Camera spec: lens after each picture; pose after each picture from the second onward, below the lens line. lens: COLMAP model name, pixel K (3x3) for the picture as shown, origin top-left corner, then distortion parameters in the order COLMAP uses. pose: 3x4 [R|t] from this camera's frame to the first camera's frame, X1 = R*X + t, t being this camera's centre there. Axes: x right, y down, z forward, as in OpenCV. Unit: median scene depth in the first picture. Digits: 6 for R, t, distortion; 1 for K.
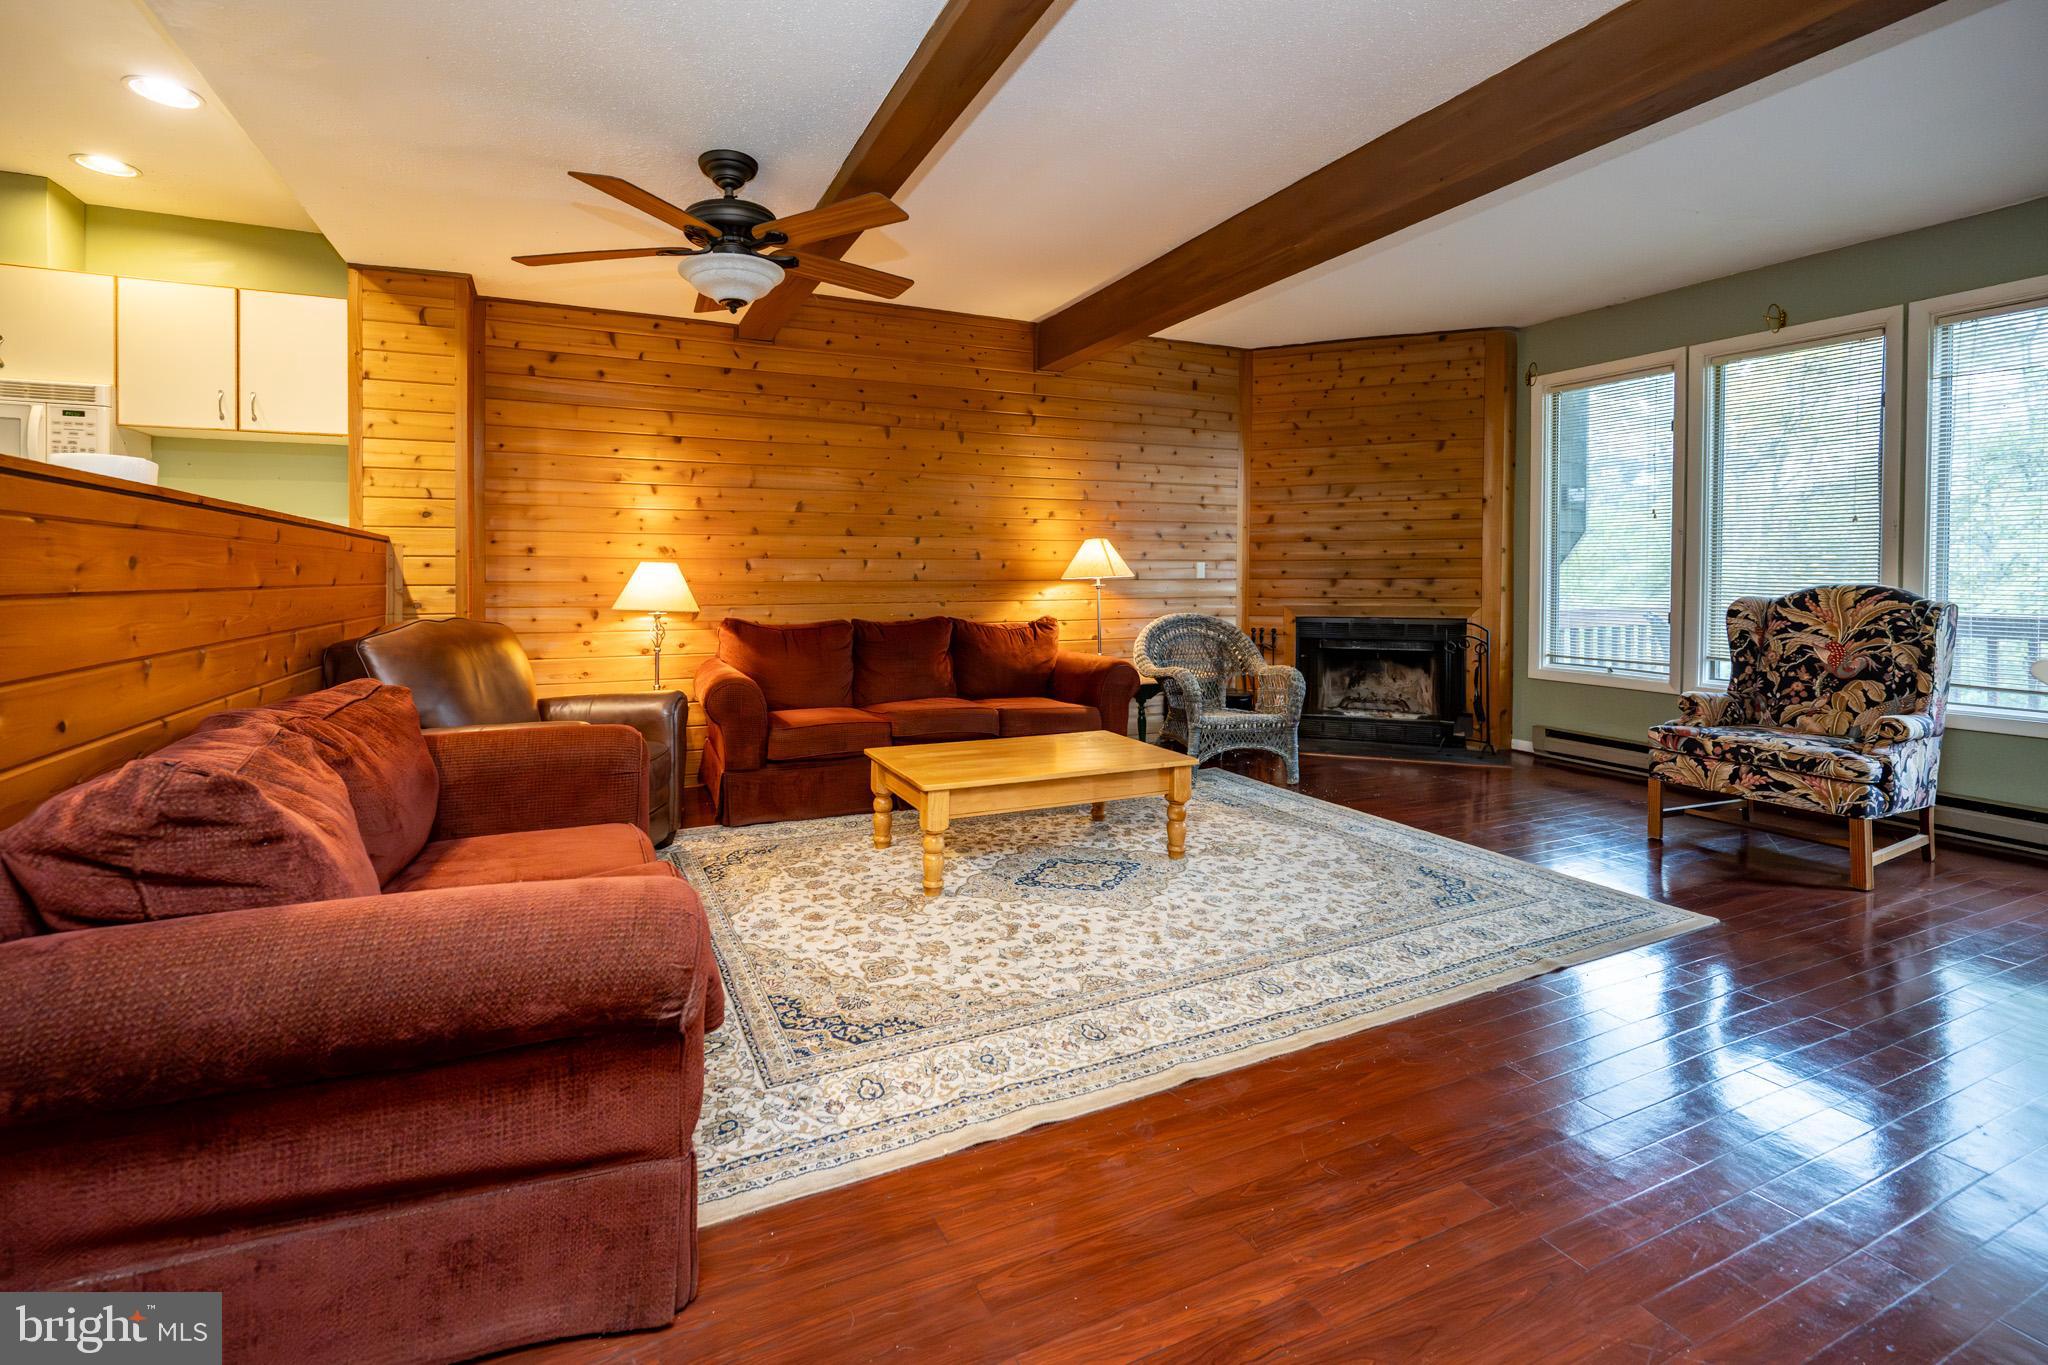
lens RADIAL K [[884.4, 0, 971.5], [0, 884.4, 589.6], [0, 0, 1]] dist [0.006430, -0.001276]
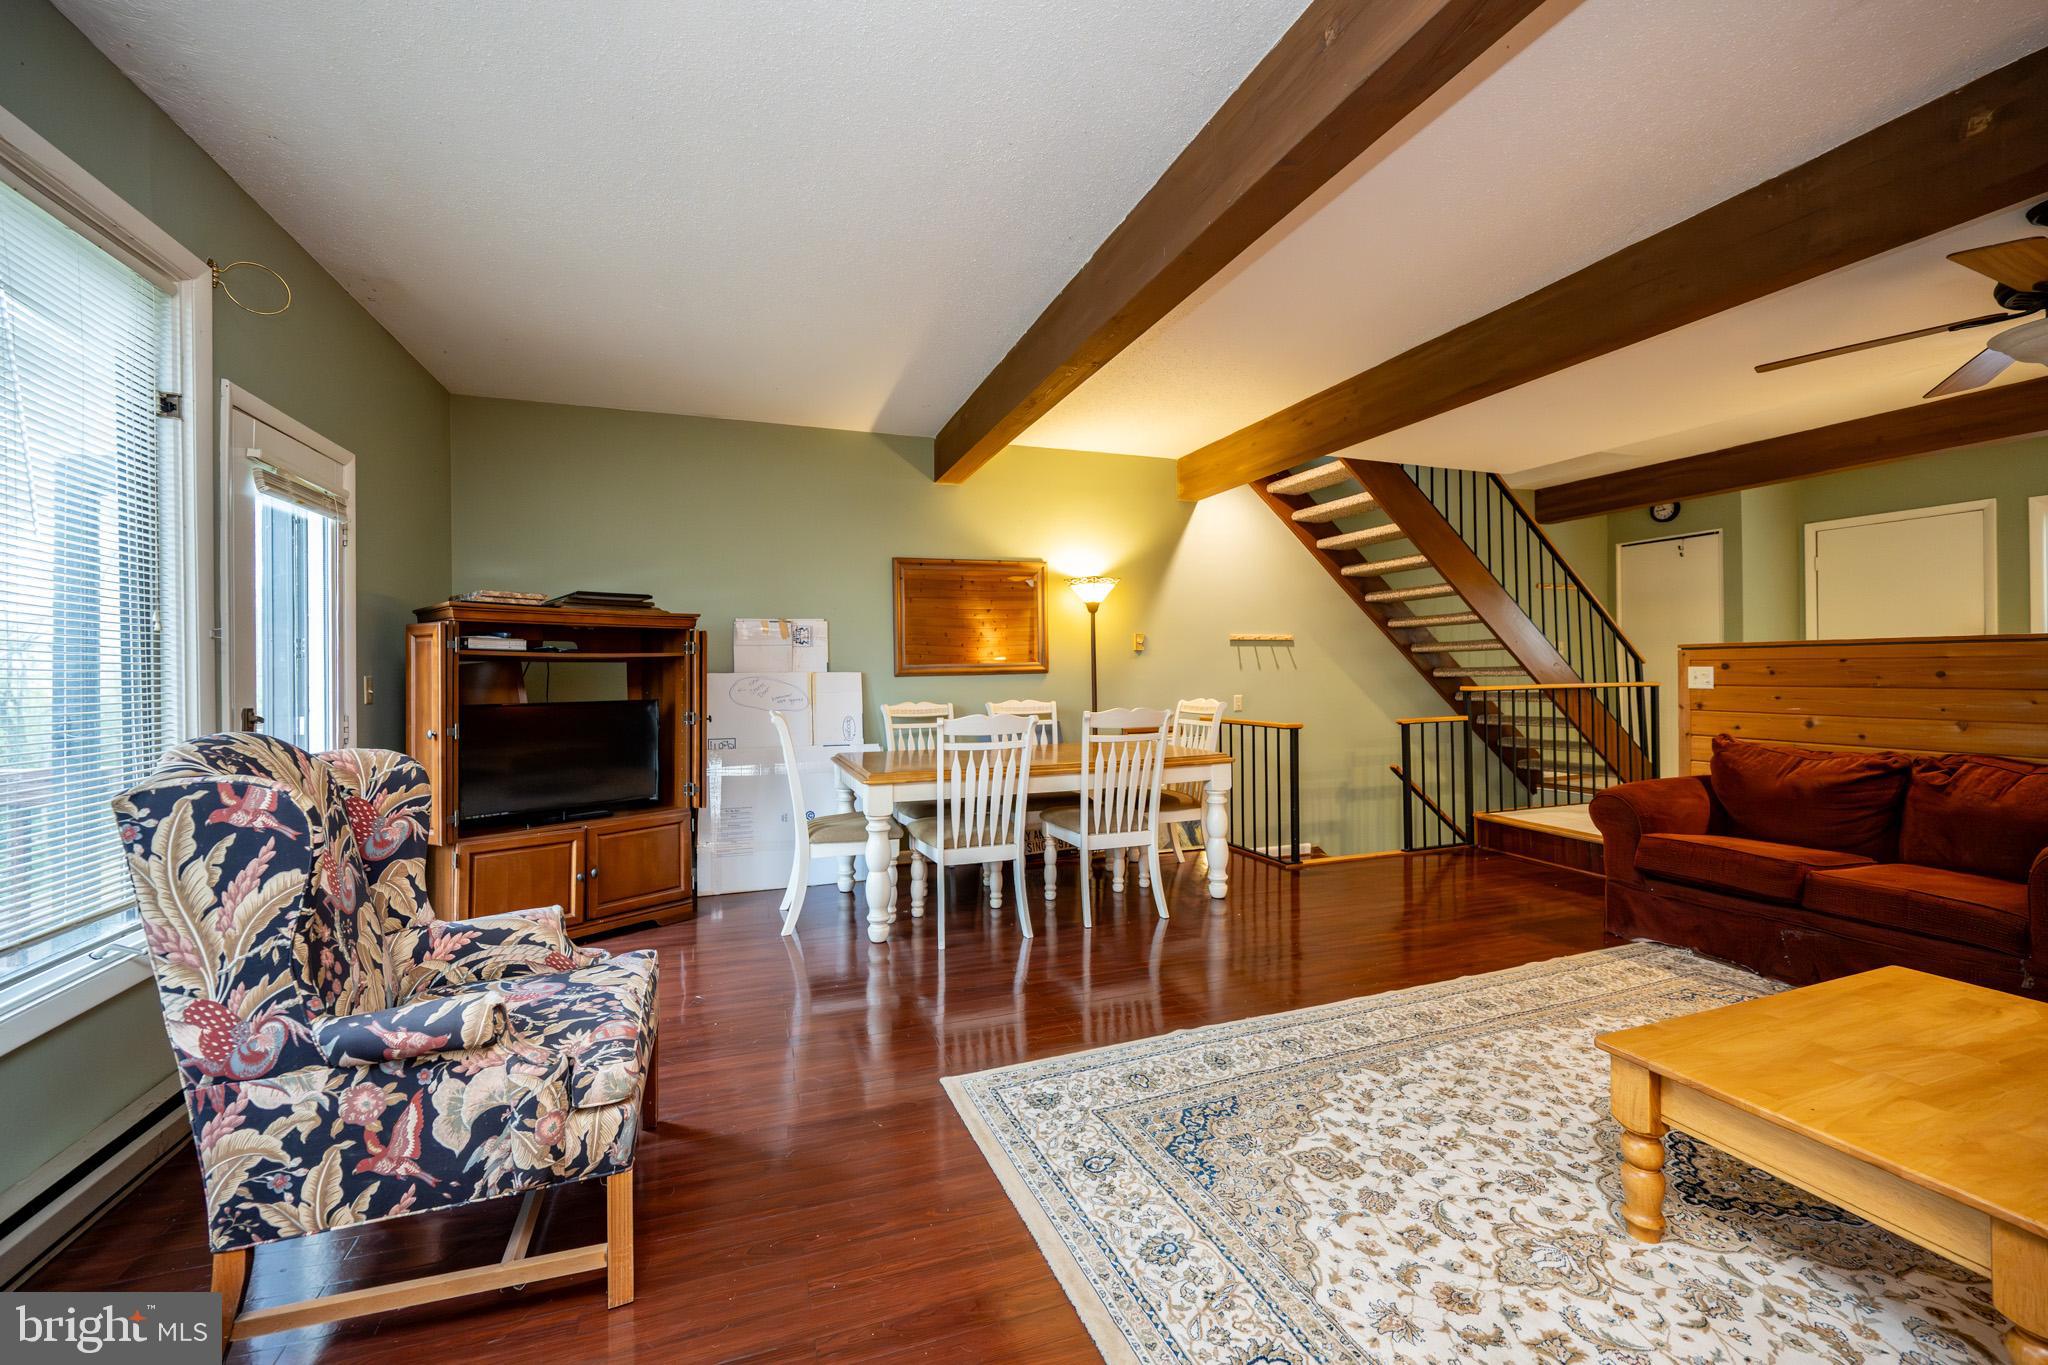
lens RADIAL K [[831.7, 0, 1025.5], [0, 831.7, 689.6], [0, 0, 1]] dist [0.004184, 0.000033]
pose [[-0.998753, 0.009198, 0.049069, 0.379652], [0.011215, 0.999097, 0.040987, -0.031794], [-0.048647, 0.041486, -0.997954, 0.989120]]
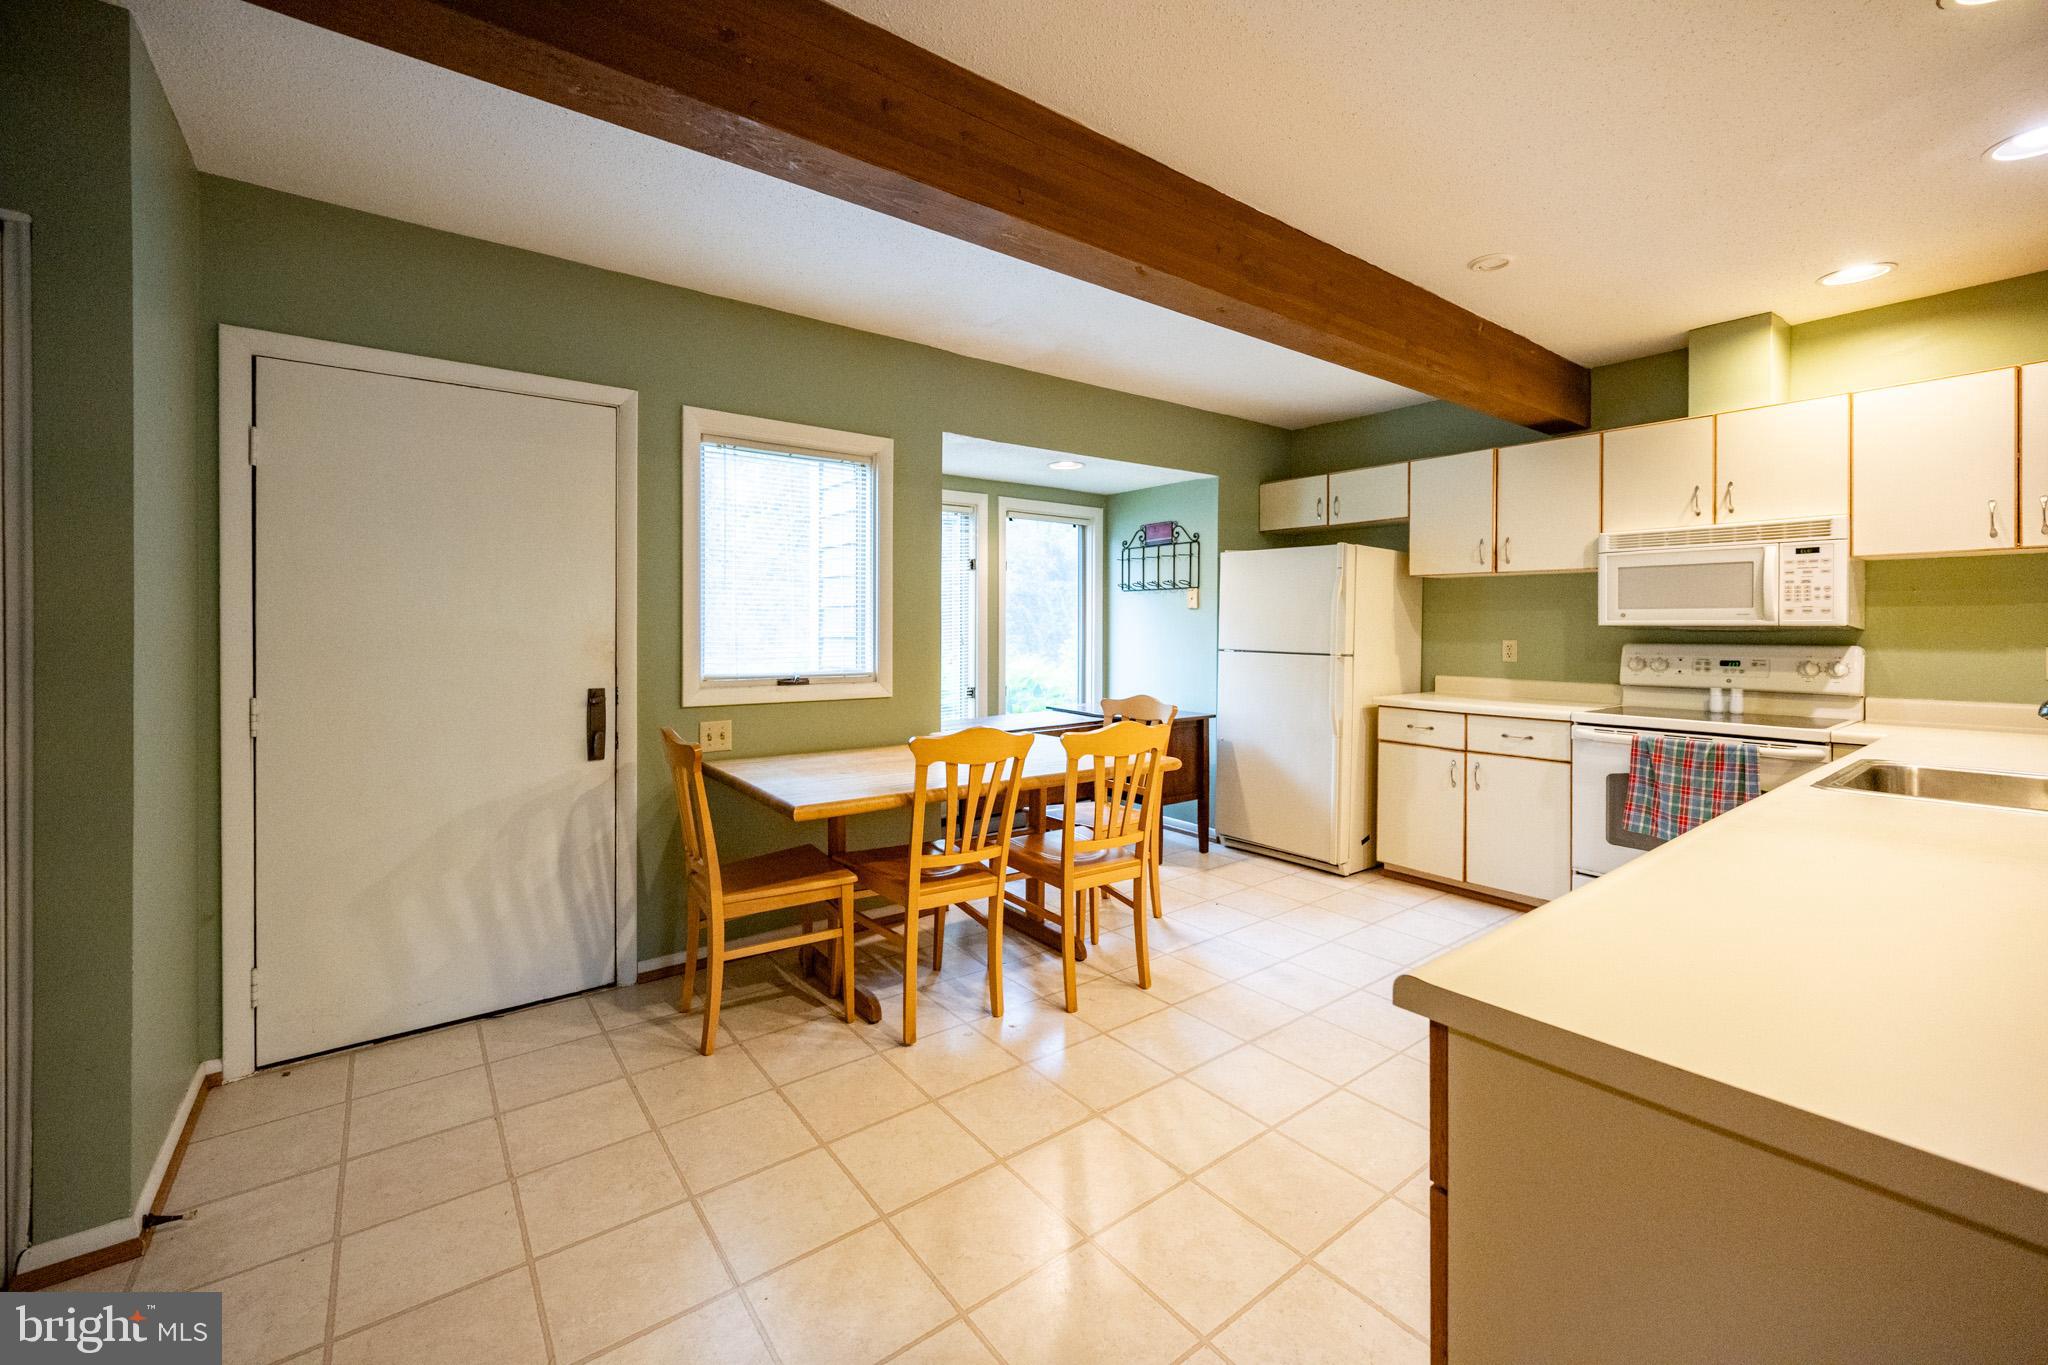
lens RADIAL K [[831.7, 0, 985.1], [0, 831.7, 622.0], [0, 0, 1]] dist [0.004184, 0.000033]
pose [[0.227028, -0.003404, -0.973882, -0.217397], [-0.016801, 0.999831, -0.007412, -0.063823], [0.973743, 0.018045, 0.226932, -0.027789]]
